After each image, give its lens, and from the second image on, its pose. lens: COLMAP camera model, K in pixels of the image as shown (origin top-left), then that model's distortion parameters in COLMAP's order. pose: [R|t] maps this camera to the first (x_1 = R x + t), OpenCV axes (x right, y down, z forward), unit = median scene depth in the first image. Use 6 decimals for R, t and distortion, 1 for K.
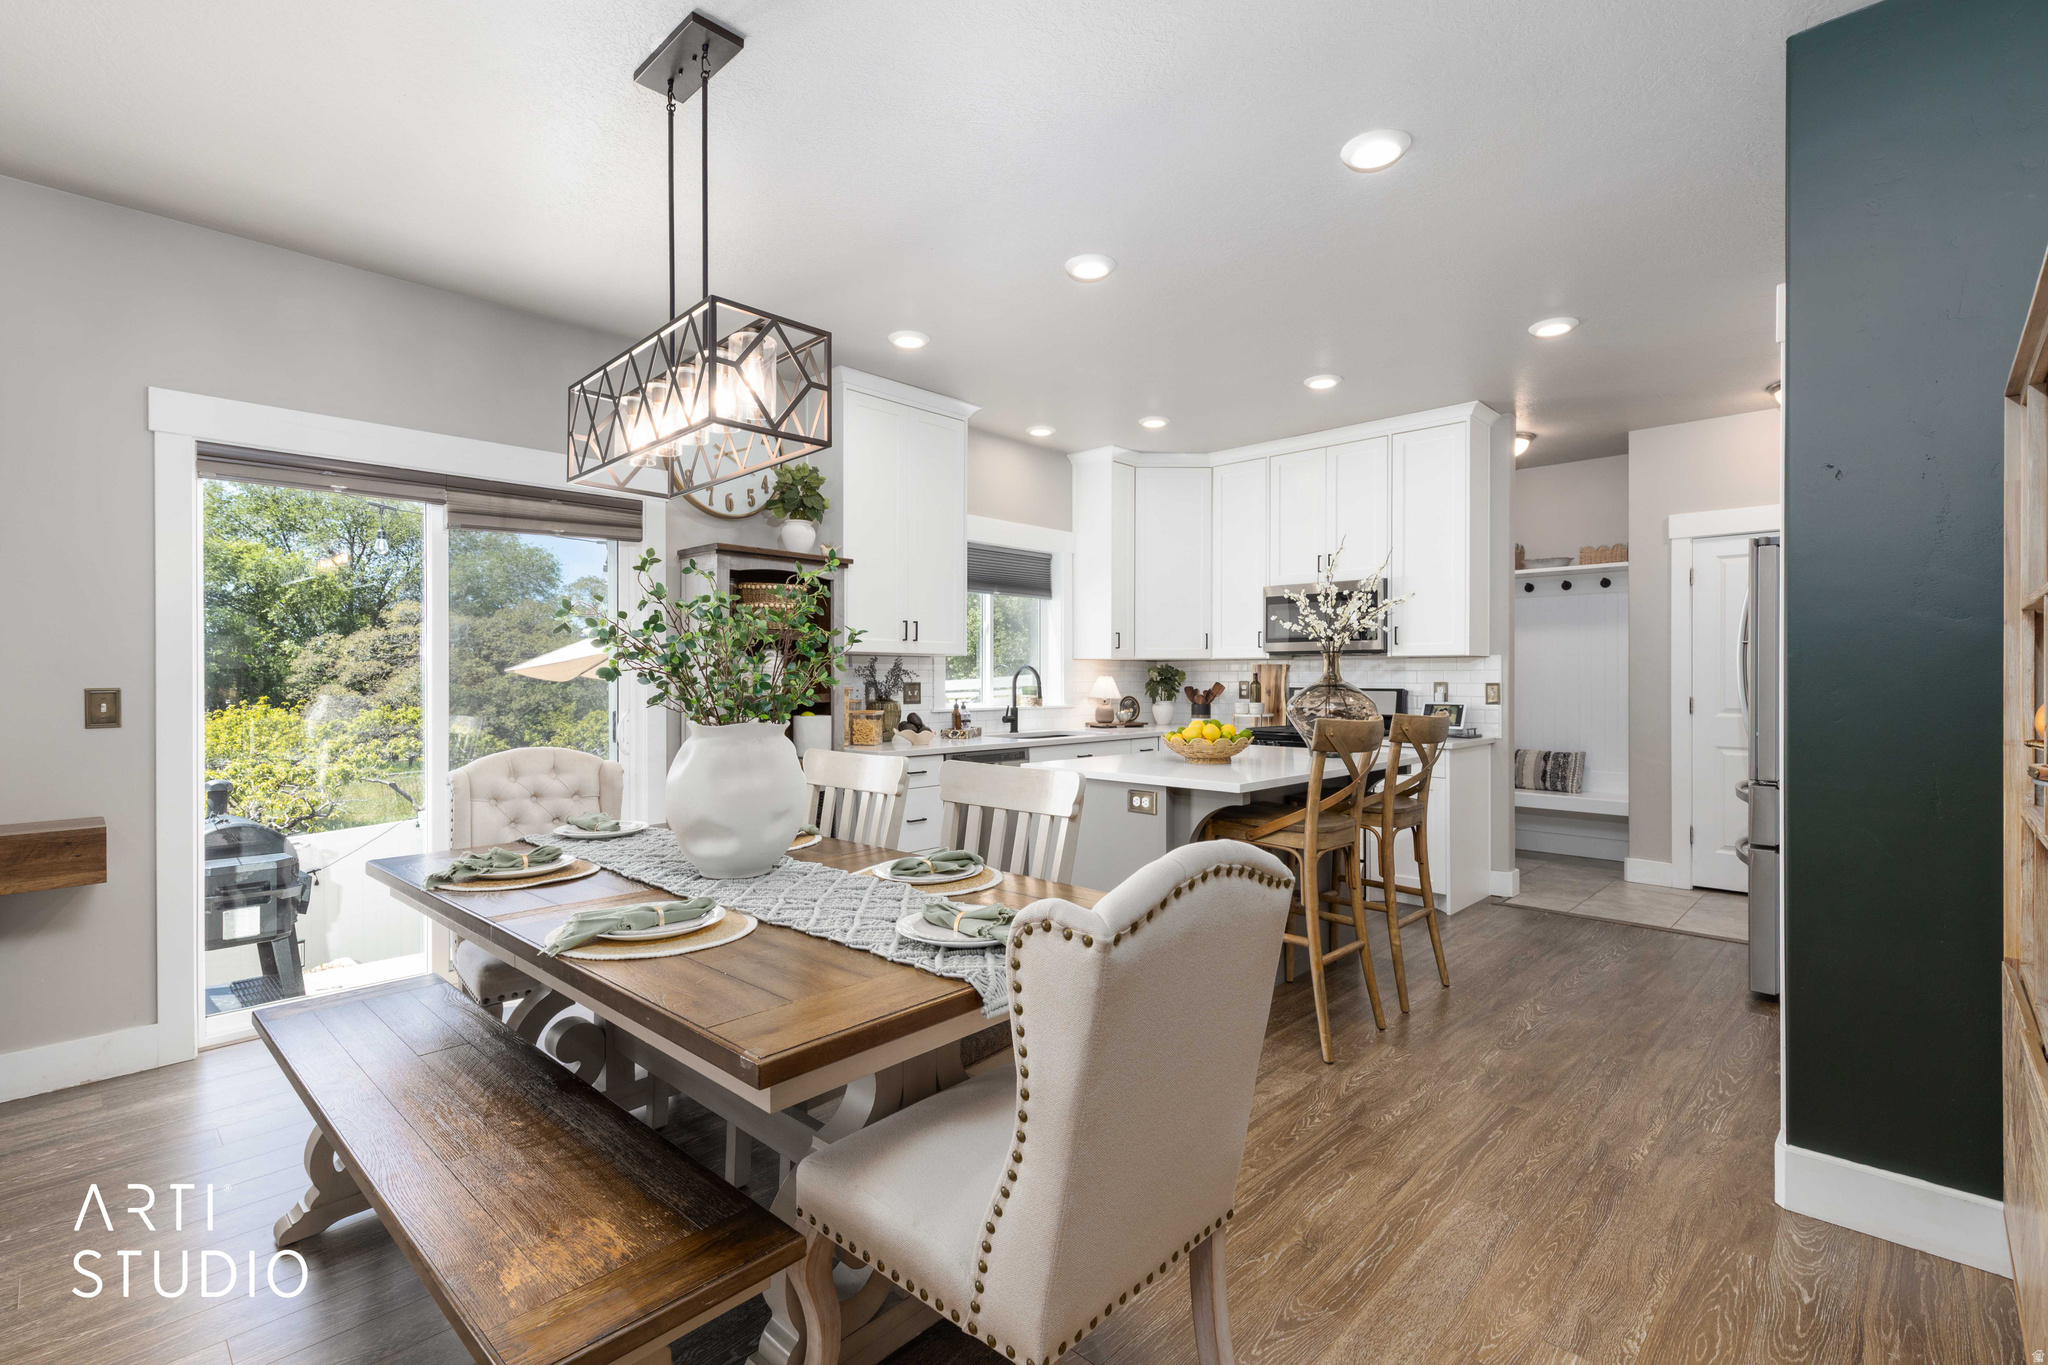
lens RADIAL K [[922.8, 0, 1024.8], [0, 922.8, 679.5], [0, 0, 1]] dist [0.005709, 0.000478]
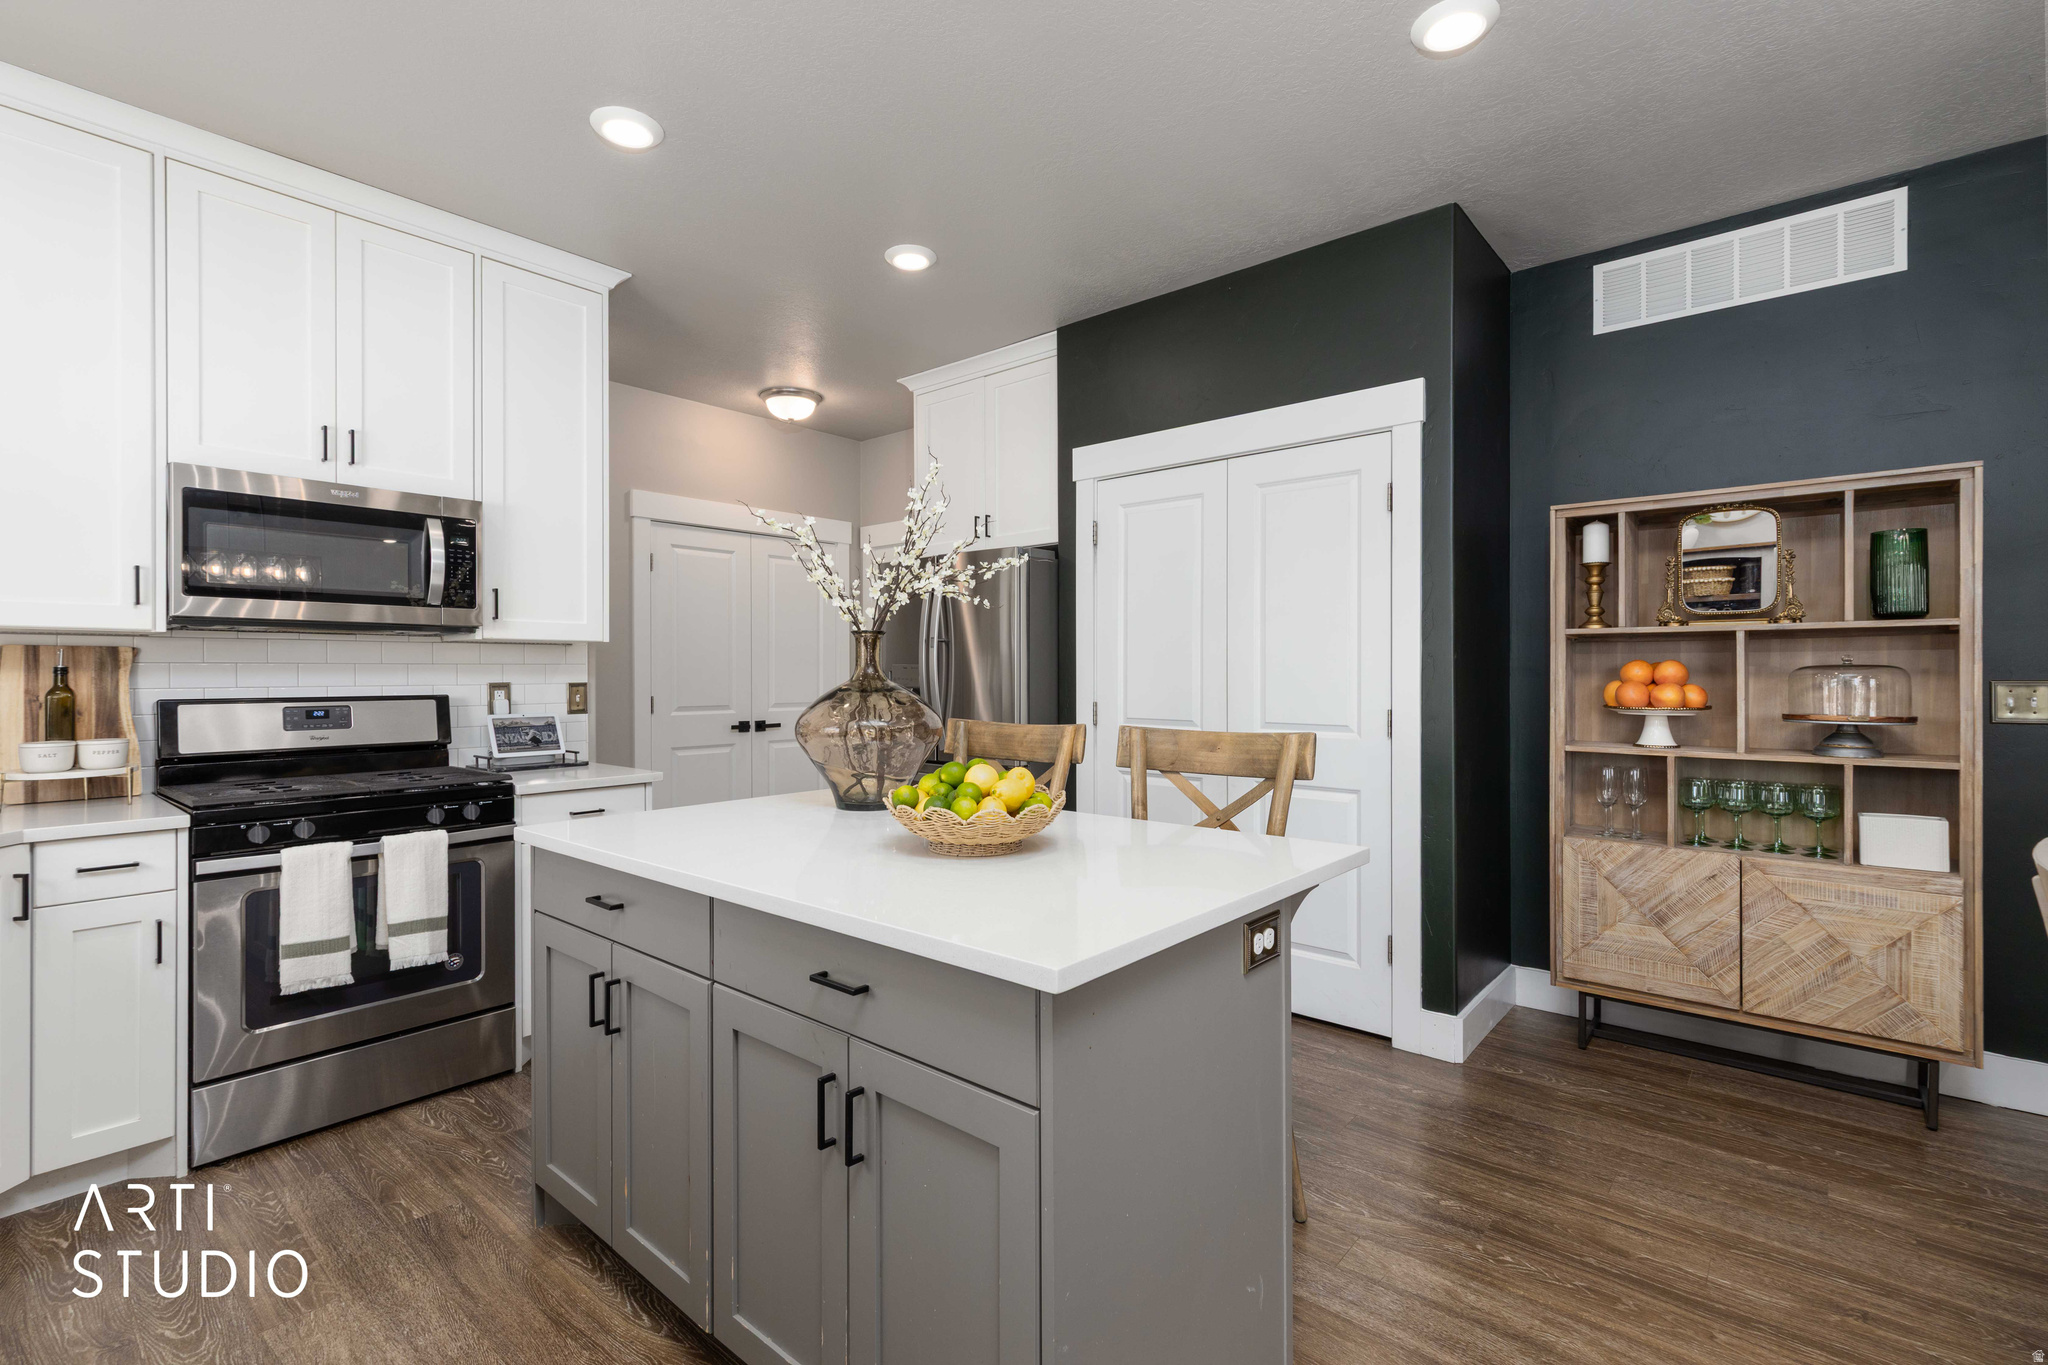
lens RADIAL K [[922.8, 0, 1024.0], [0, 922.8, 666.6], [0, 0, 1]] dist [0.005709, 0.000478]
pose [[-0.057607, 0.004859, 0.998328, -0.199817], [0.005404, 0.999975, -0.004555, -0.003271], [-0.998325, 0.005132, -0.057631, 0.681827]]
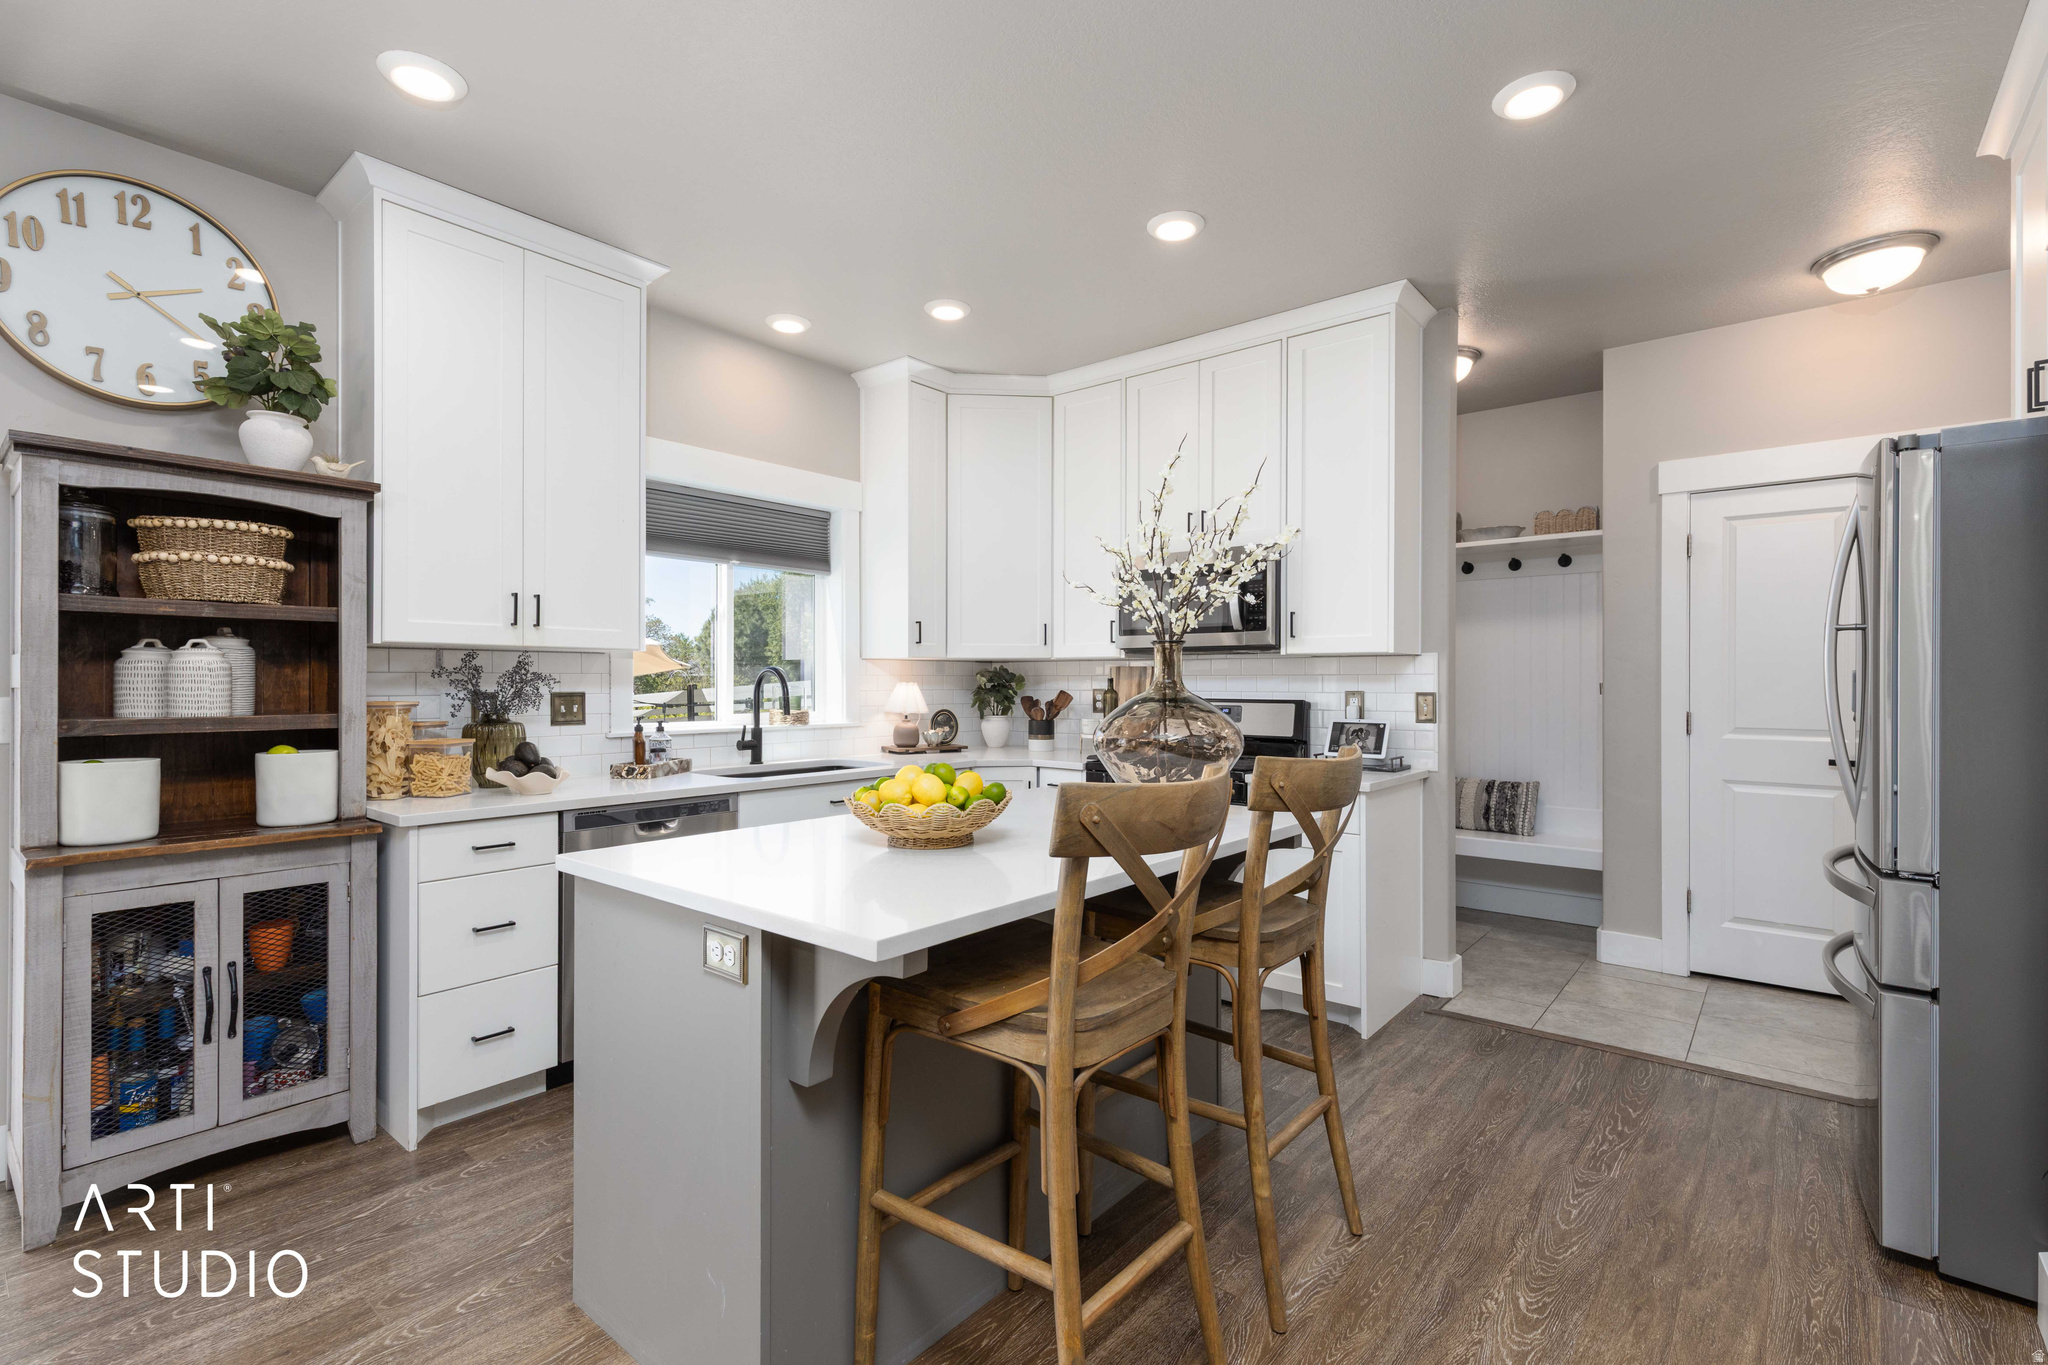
lens RADIAL K [[922.8, 0, 1026.3], [0, 922.8, 688.2], [0, 0, 1]] dist [0.005709, 0.000478]
pose [[0.997332, -0.000519, 0.072993, 0.146057], [0.000180, 0.999989, 0.004650, -0.002604], [-0.072995, -0.004624, 0.997322, 0.309484]]
